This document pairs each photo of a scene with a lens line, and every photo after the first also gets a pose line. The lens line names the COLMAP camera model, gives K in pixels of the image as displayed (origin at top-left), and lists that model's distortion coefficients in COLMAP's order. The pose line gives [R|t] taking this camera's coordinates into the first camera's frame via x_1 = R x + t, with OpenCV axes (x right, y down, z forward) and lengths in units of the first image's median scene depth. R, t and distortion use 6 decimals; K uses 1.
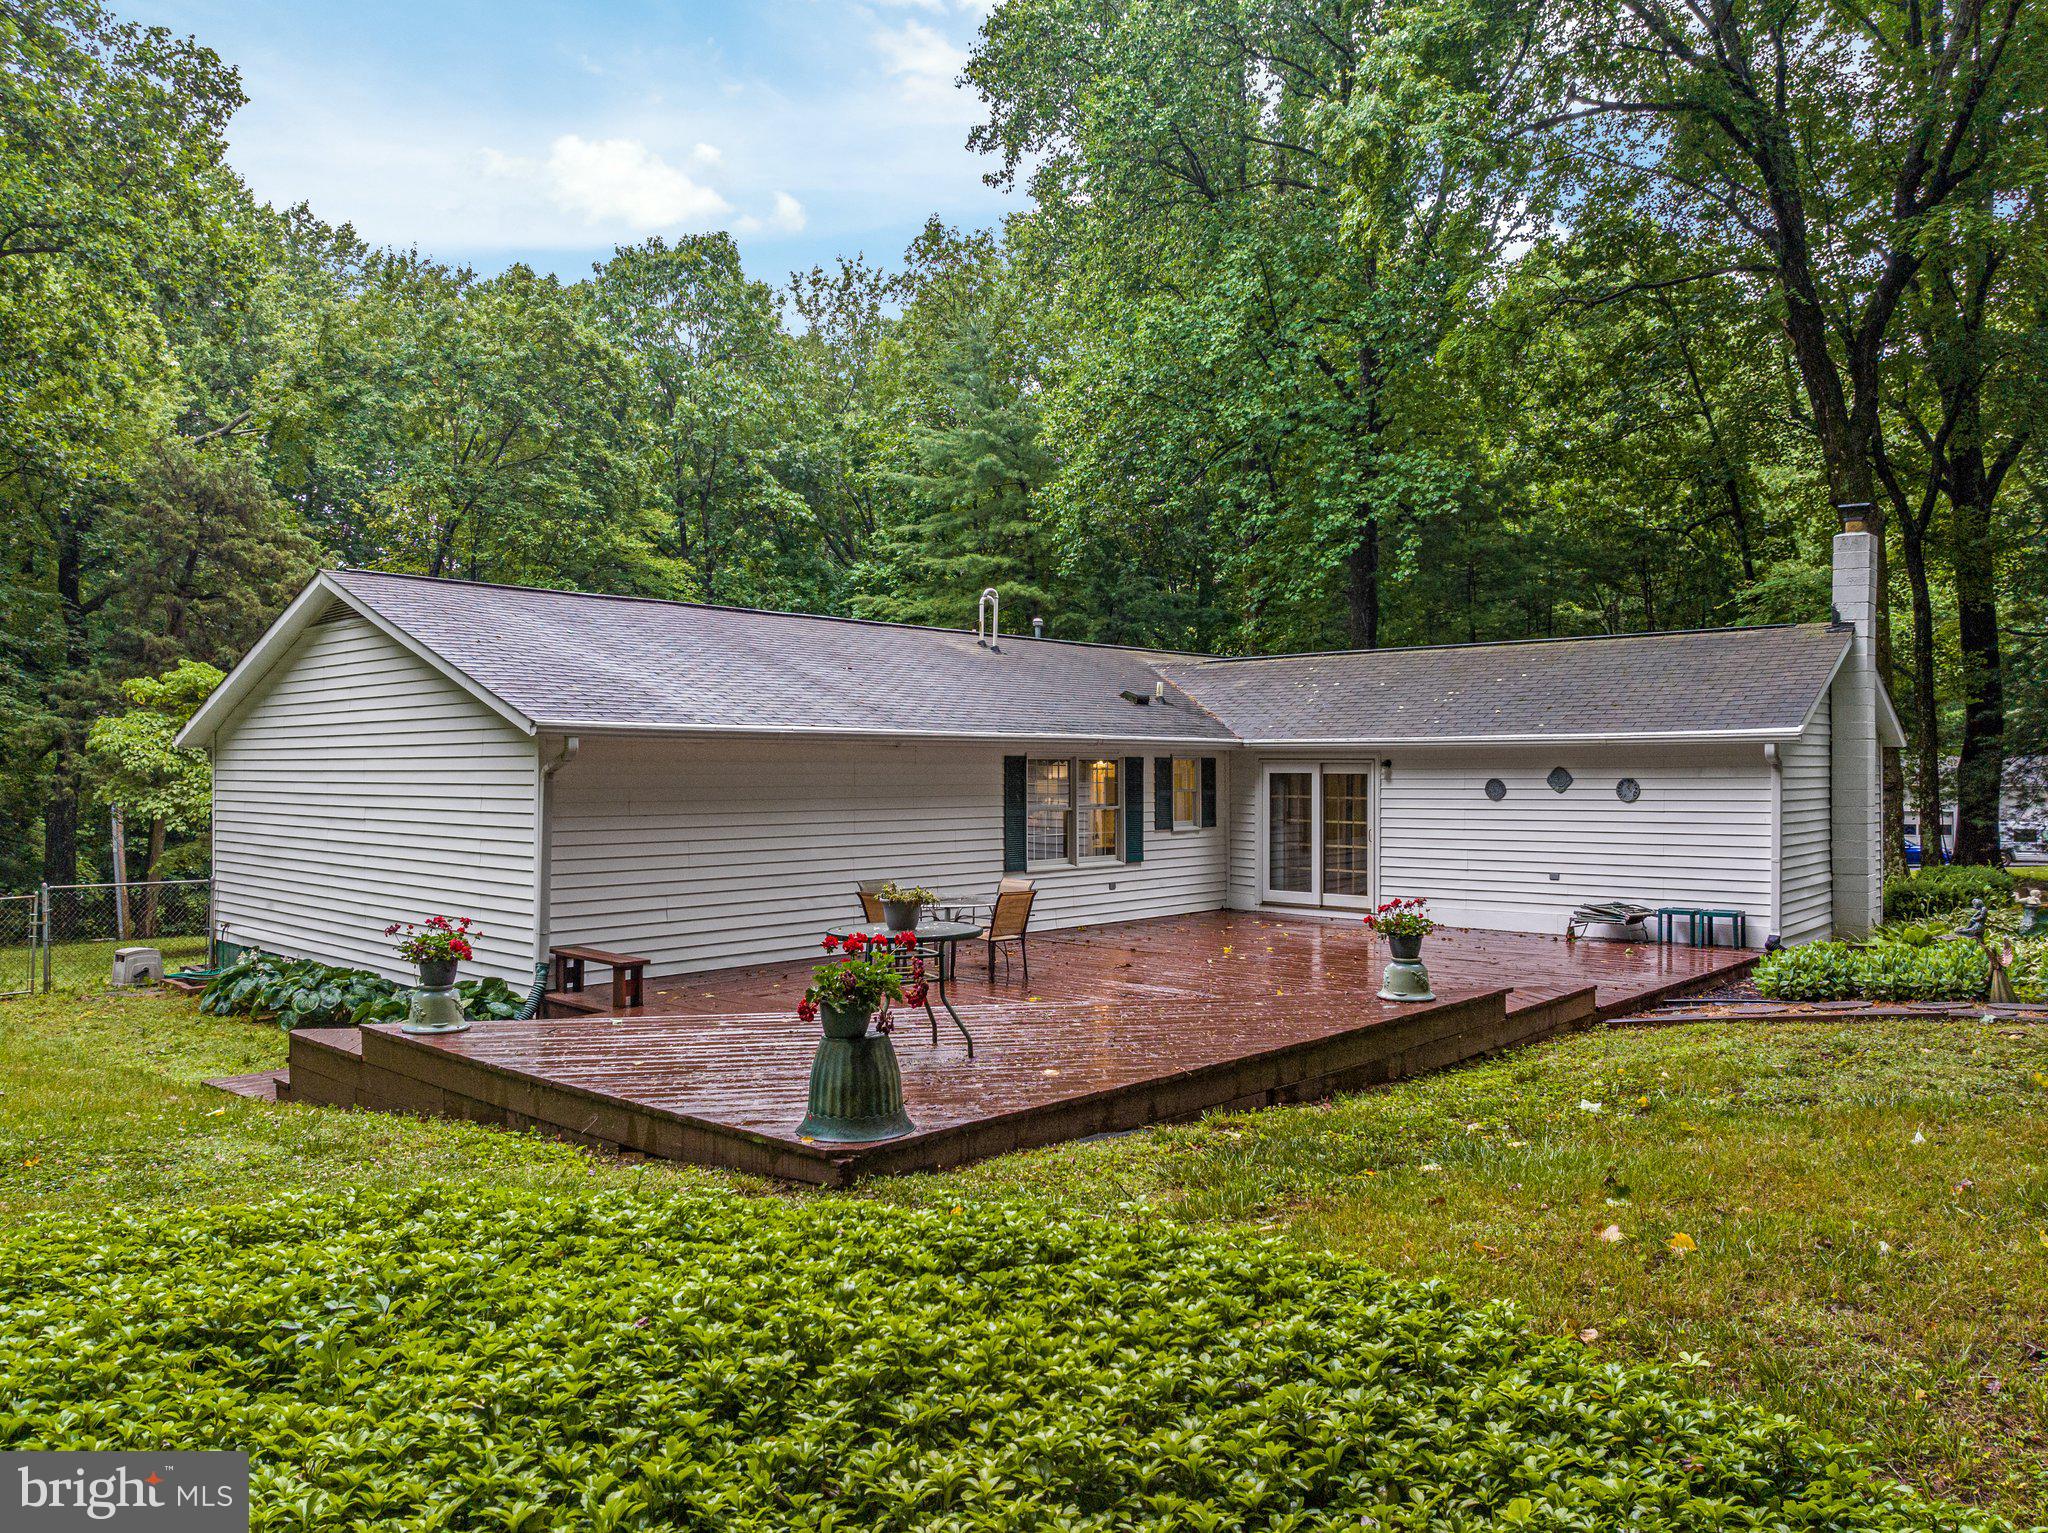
lens RADIAL K [[1433.8, 0, 1023.7], [0, 1433.8, 779.7], [0, 0, 1]] dist [-0.024175, -0.008310]
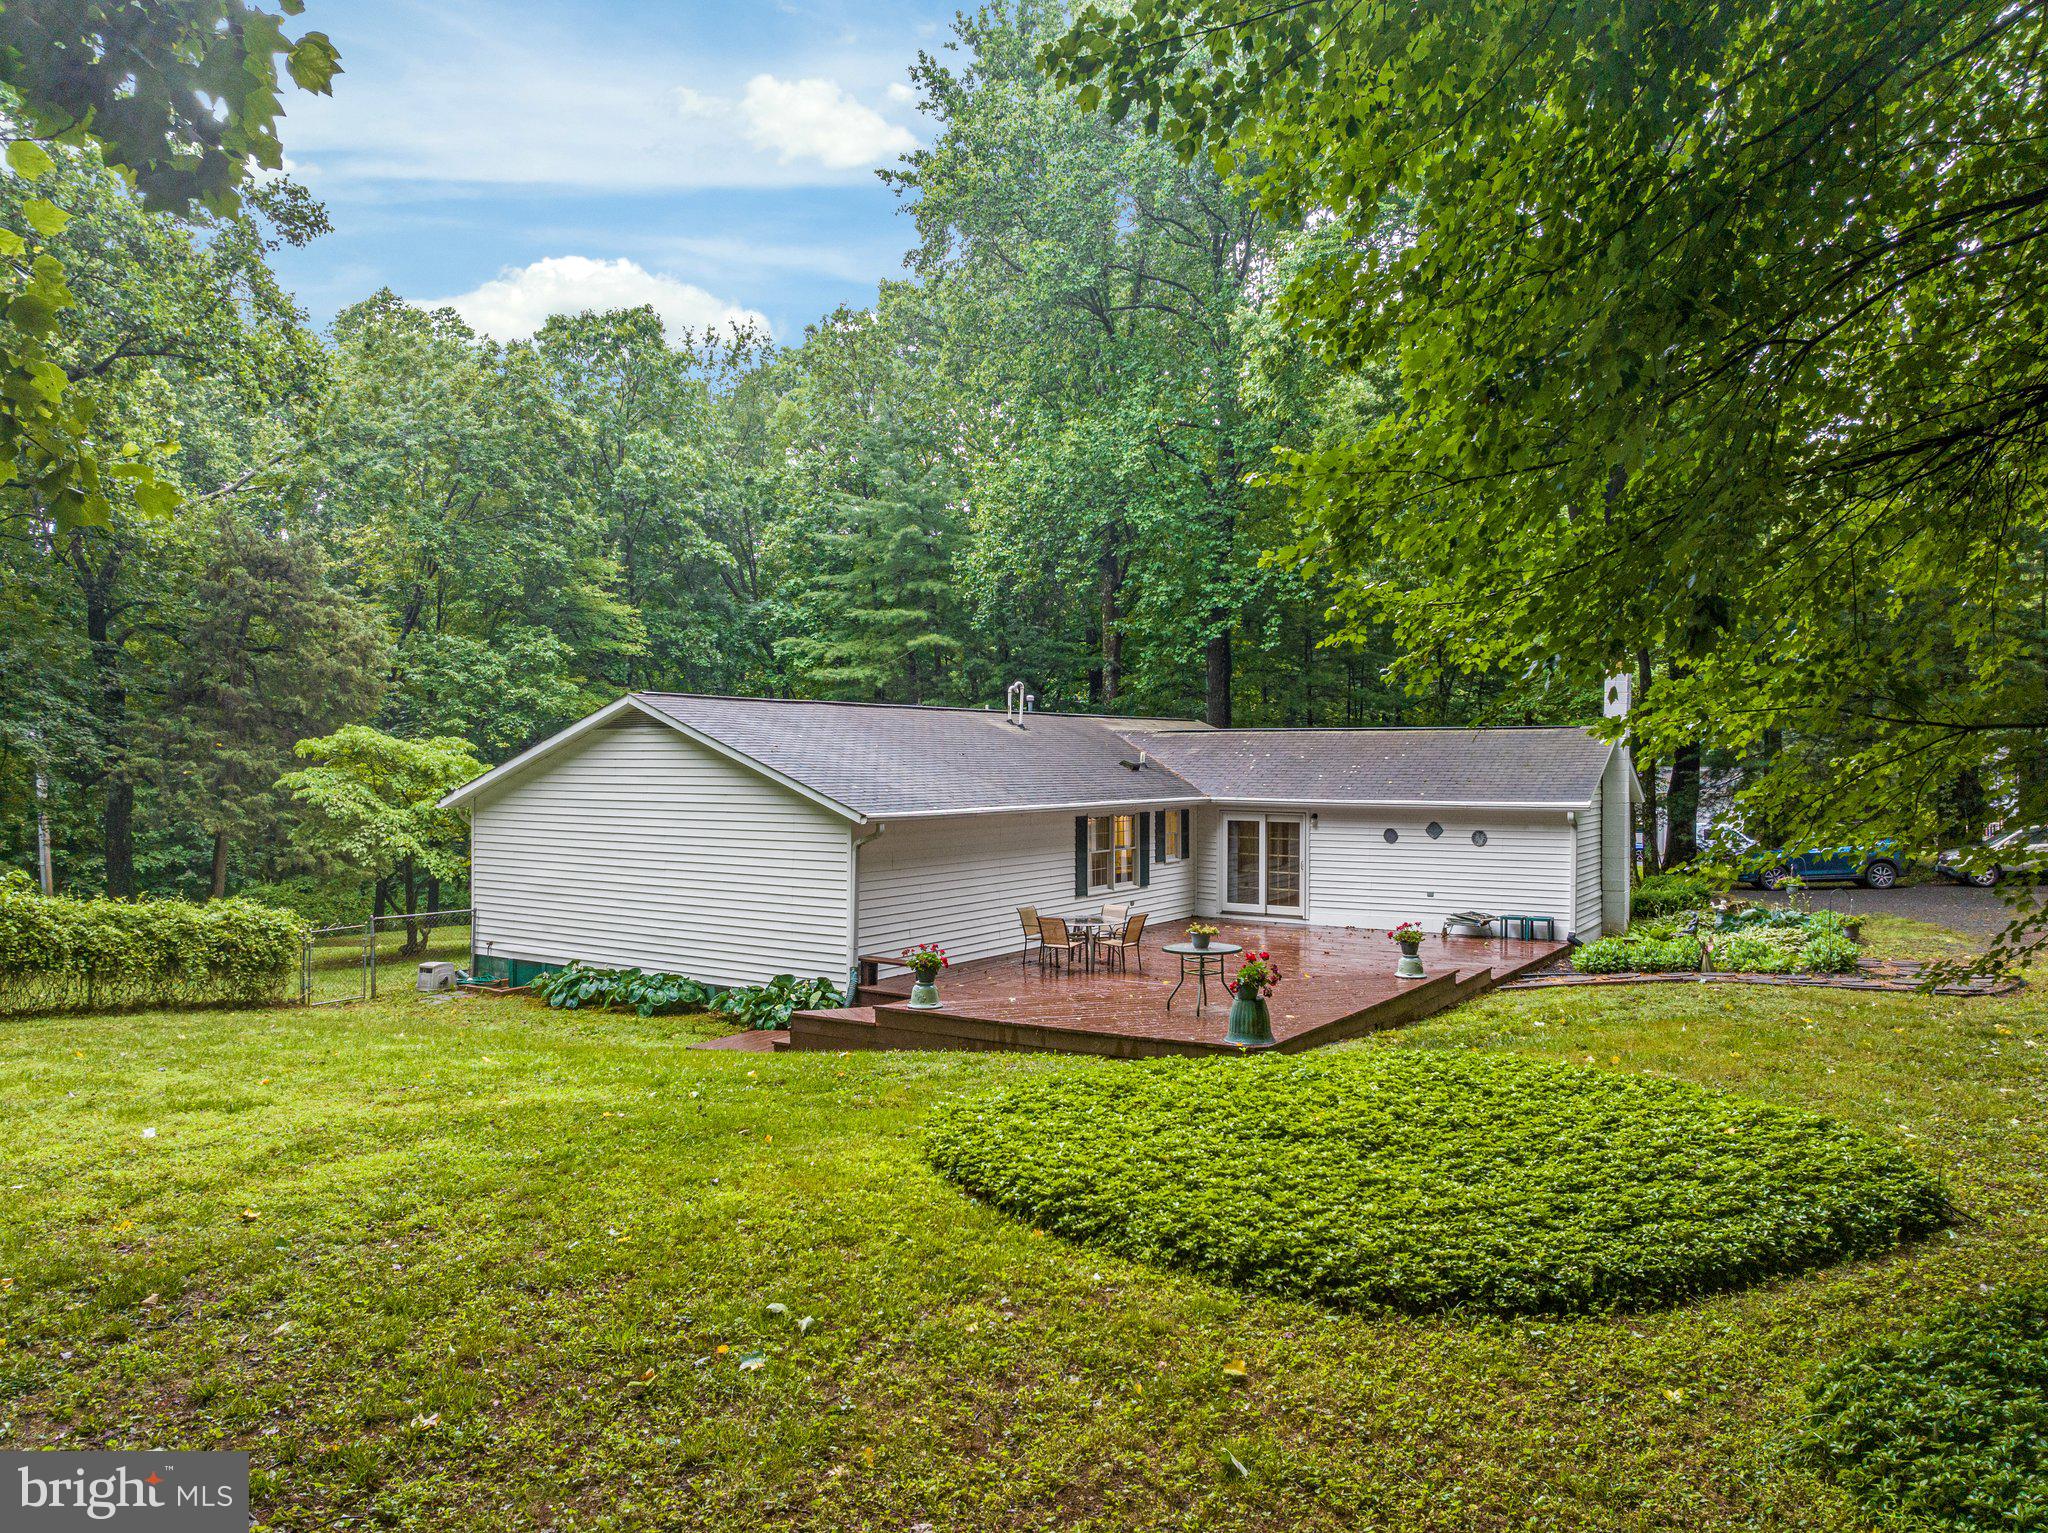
lens RADIAL K [[1433.8, 0, 1020.0], [0, 1433.8, 759.3], [0, 0, 1]] dist [-0.024175, -0.008310]
pose [[0.986338, 0.002550, 0.164712, -0.279540], [-0.001783, 0.999987, -0.004801, -0.061154], [-0.164722, 0.004441, 0.986330, -0.382733]]
